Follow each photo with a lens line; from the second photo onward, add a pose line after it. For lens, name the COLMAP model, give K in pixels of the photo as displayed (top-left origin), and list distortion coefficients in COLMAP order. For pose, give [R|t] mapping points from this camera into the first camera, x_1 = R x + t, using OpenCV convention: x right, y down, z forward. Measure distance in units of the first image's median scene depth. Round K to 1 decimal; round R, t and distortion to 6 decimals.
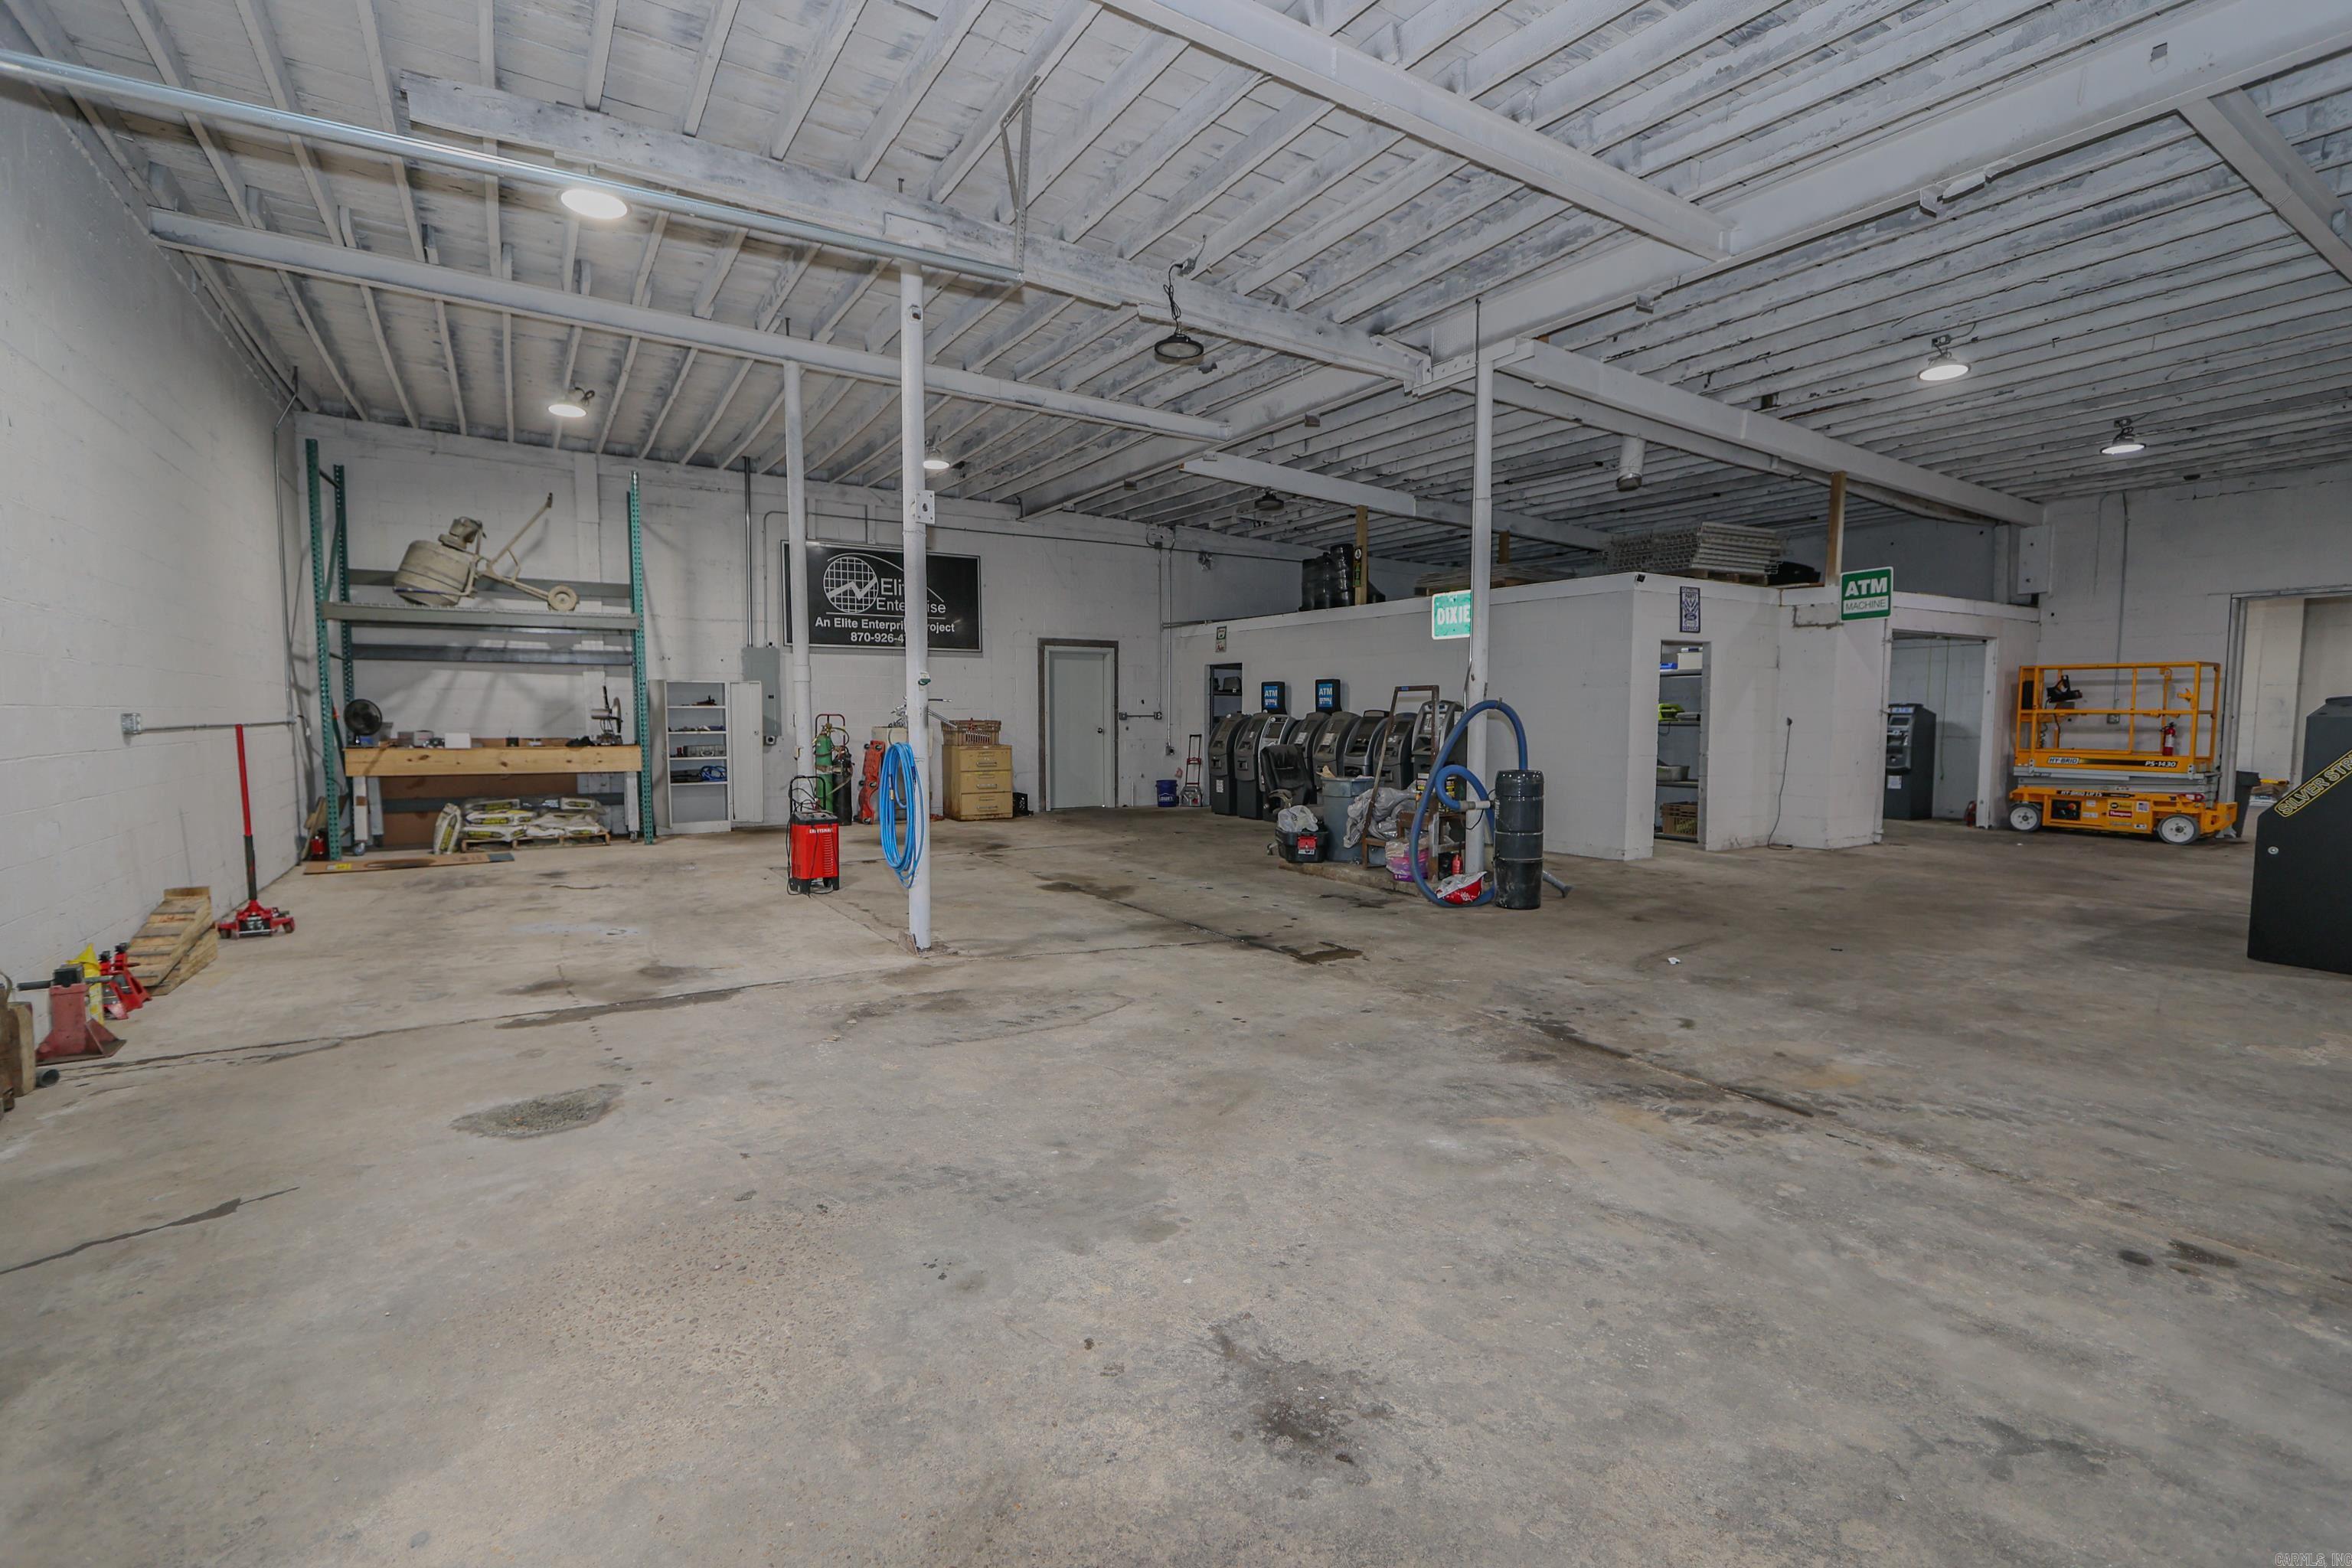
lens RADIAL K [[1083.1, 0, 1173.2], [0, 1083.1, 788.7], [0, 0, 1]] dist [-0.018167, 0.003038]
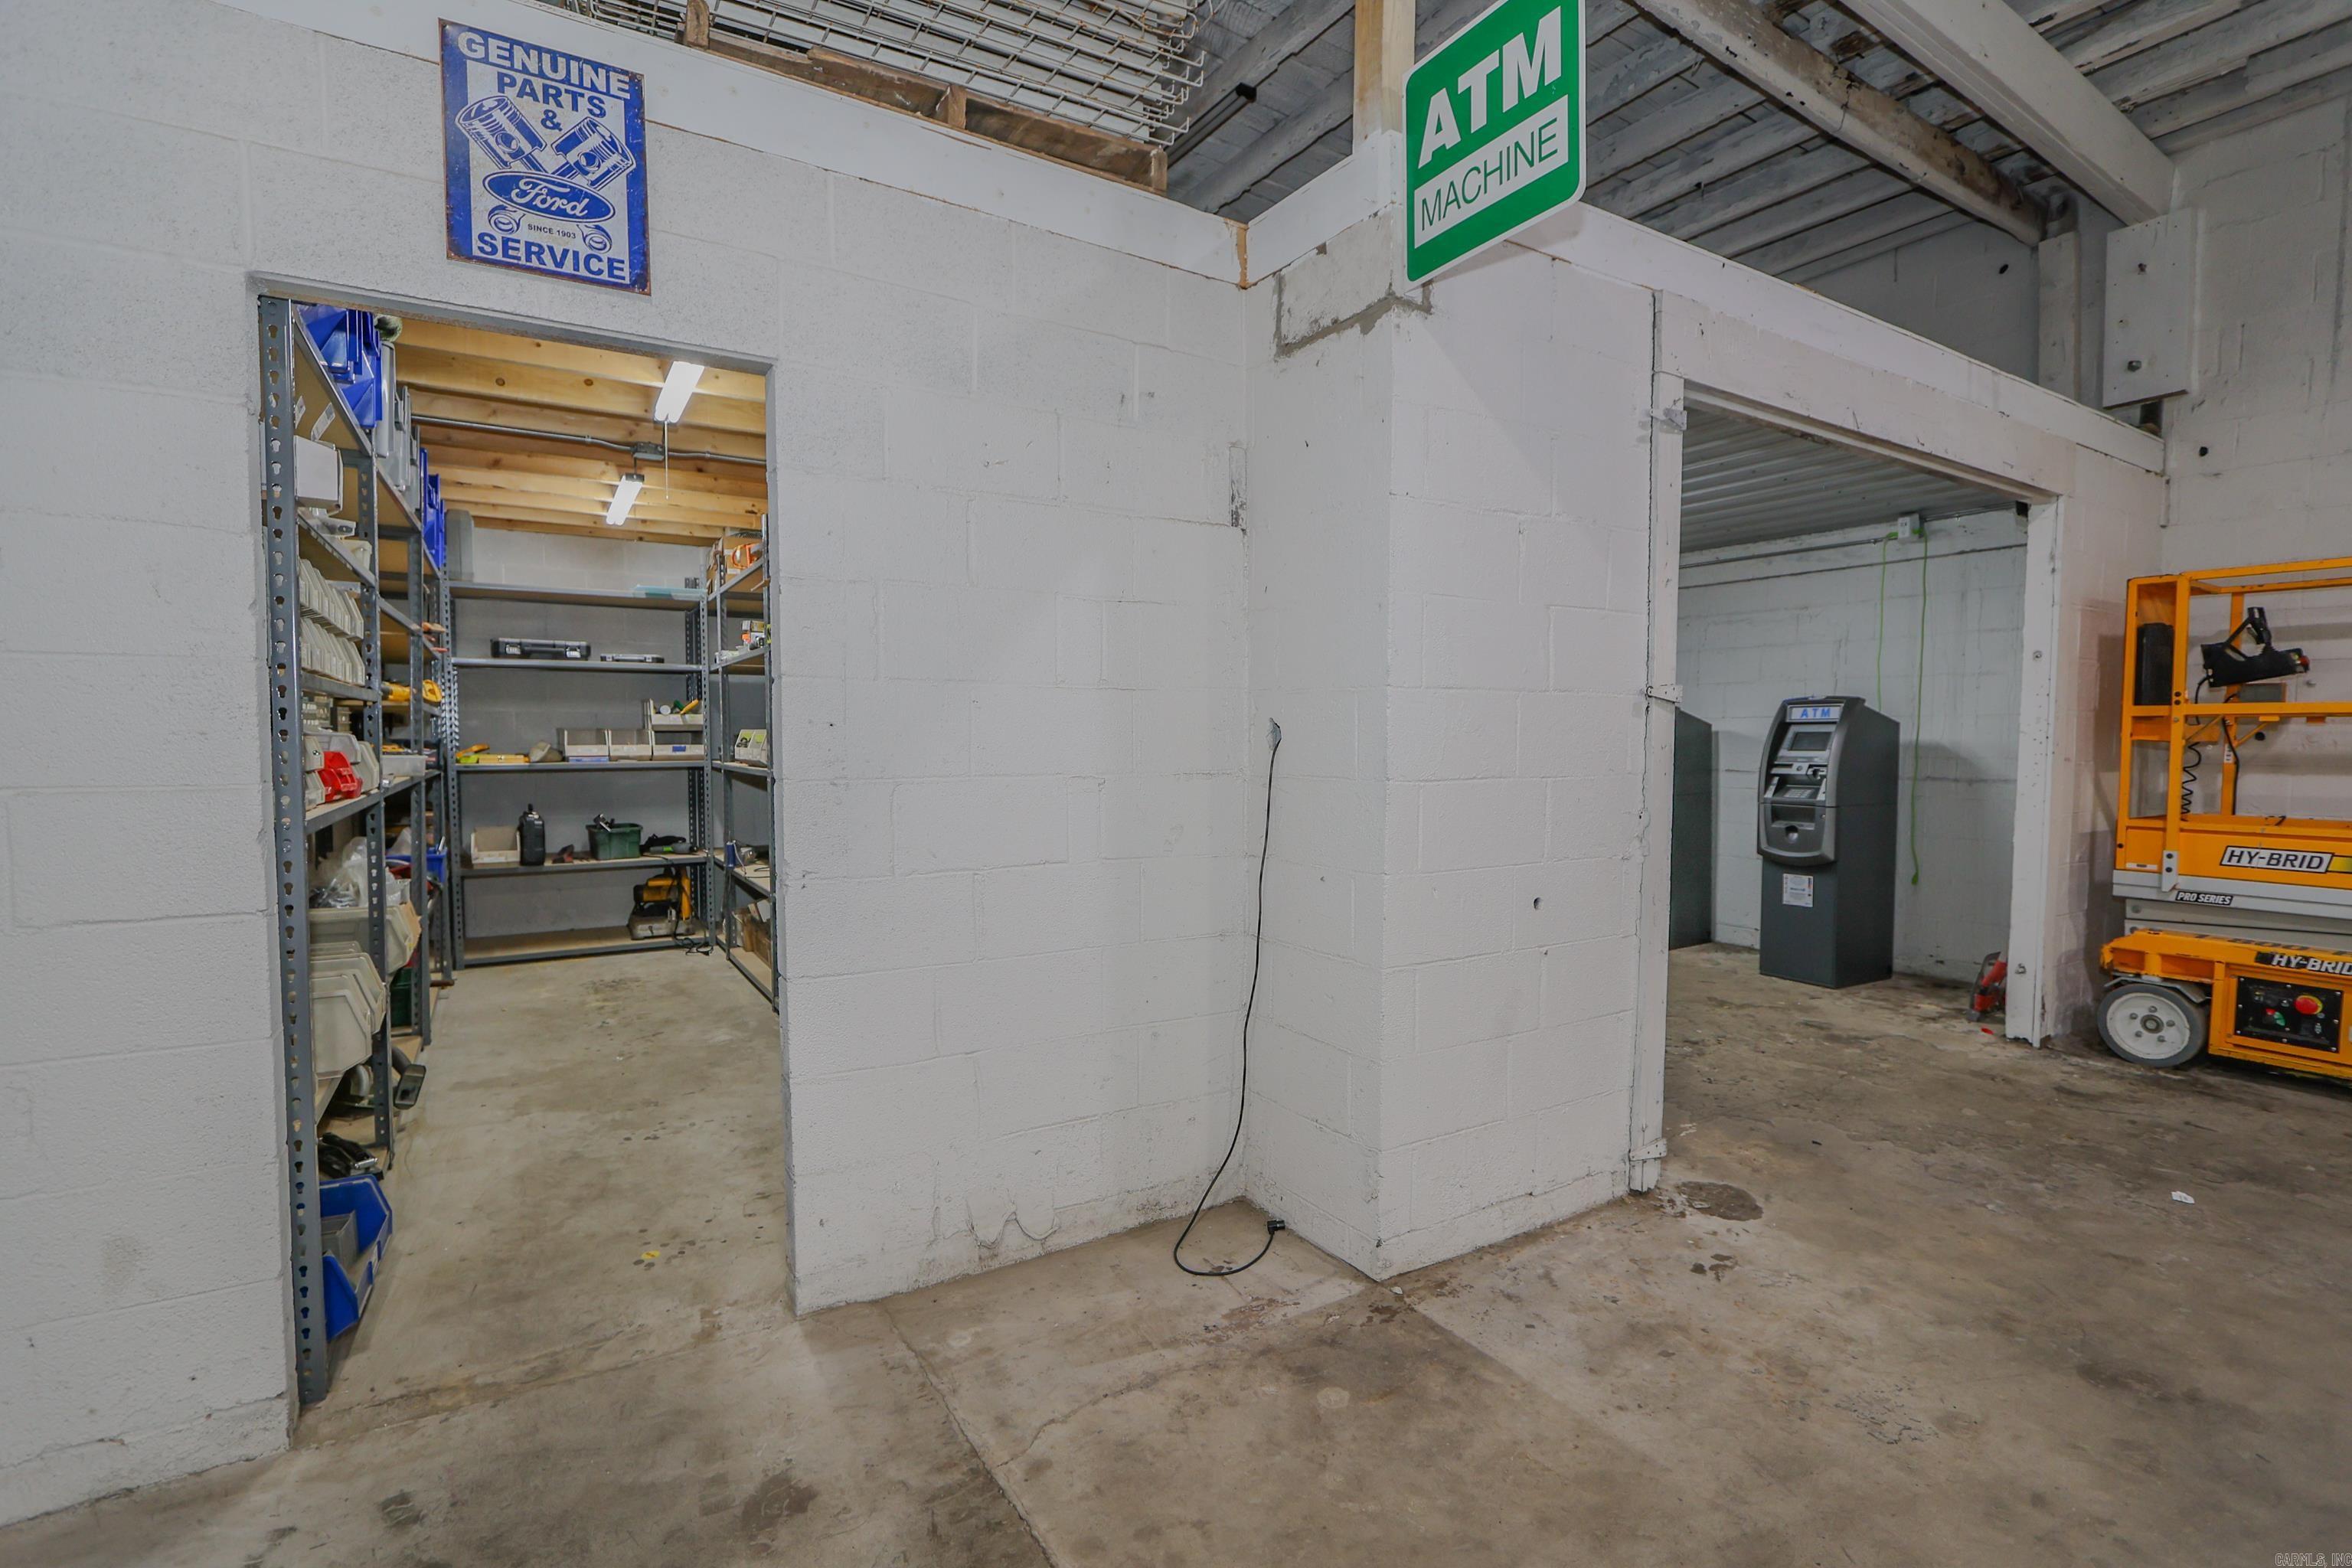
lens RADIAL K [[1083.1, 0, 1178.8], [0, 1083.1, 789.2], [0, 0, 1]] dist [-0.018167, 0.003038]
pose [[0.999998, 0.001969, 0.000219, 0.567679], [-0.001964, 0.999788, -0.020486, -0.045953], [-0.000259, 0.020485, 0.999790, 0.770703]]
